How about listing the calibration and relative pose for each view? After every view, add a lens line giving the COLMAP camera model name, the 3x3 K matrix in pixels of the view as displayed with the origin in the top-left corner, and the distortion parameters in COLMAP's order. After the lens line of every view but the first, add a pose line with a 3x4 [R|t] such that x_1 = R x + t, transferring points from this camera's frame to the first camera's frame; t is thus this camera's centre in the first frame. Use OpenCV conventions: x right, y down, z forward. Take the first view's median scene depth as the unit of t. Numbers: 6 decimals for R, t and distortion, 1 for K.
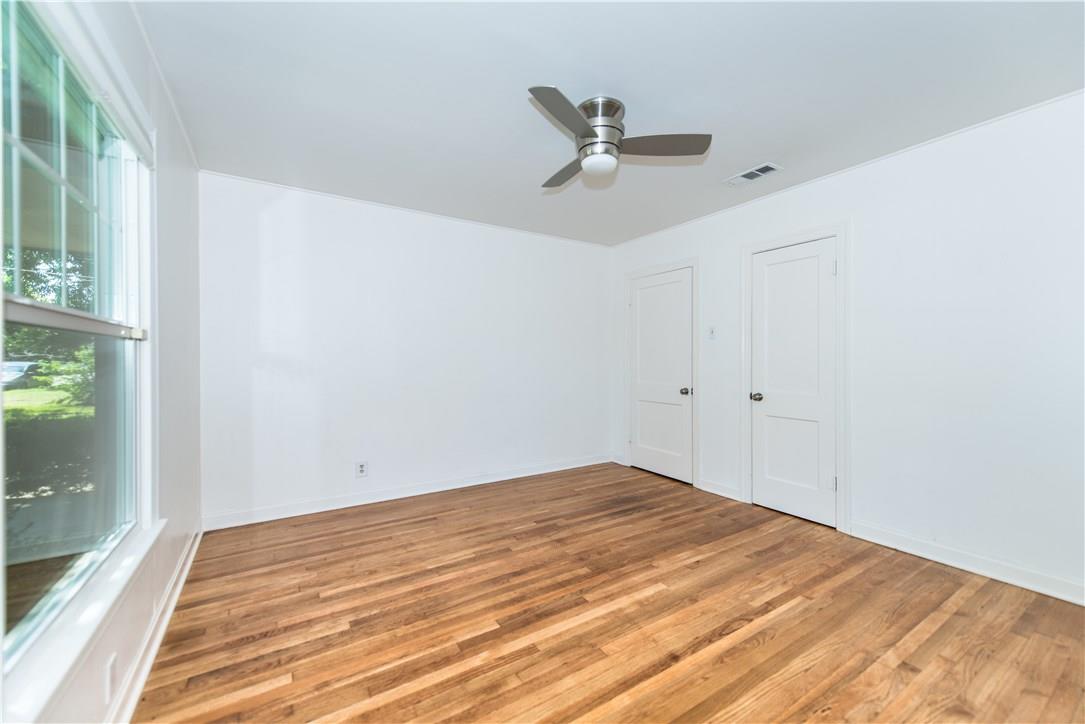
lens RADIAL K [[425.8, 0, 542.5], [0, 425.8, 362.0], [0, 0, 1]] dist [0.019910, -0.006608]
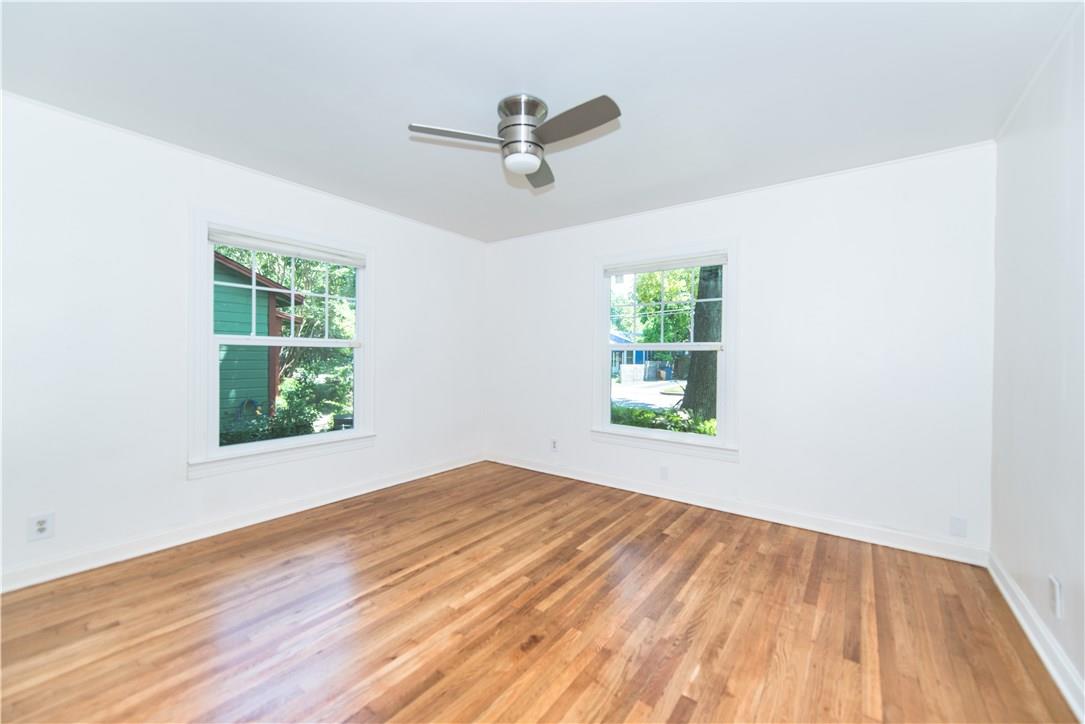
lens RADIAL K [[425.8, 0, 542.5], [0, 425.8, 362.0], [0, 0, 1]] dist [0.019910, -0.006608]
pose [[-0.930203, -0.002216, -0.367038, 0.454897], [-0.012198, 0.999616, 0.024879, -0.026787], [0.366842, 0.027620, -0.929873, 1.961555]]
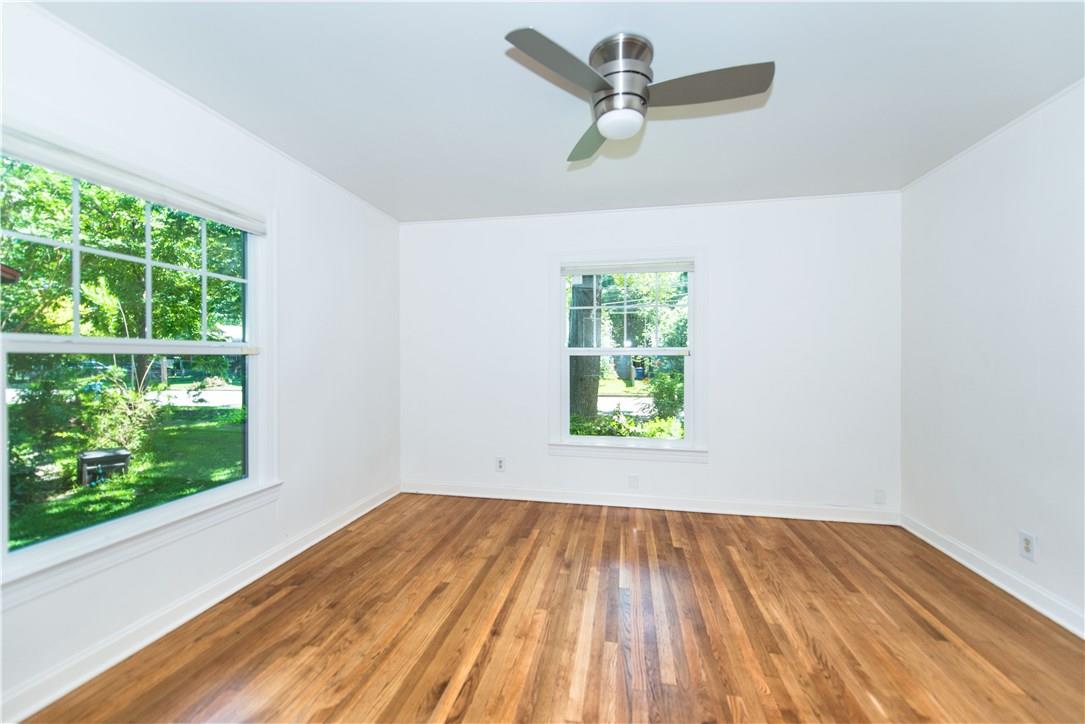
lens RADIAL K [[425.8, 0, 542.5], [0, 425.8, 362.0], [0, 0, 1]] dist [0.019910, -0.006608]
pose [[-0.682530, 0.008616, -0.730806, 0.814172], [-0.005371, 0.999844, 0.016804, -0.036953], [0.730838, 0.015395, -0.682378, 1.447095]]
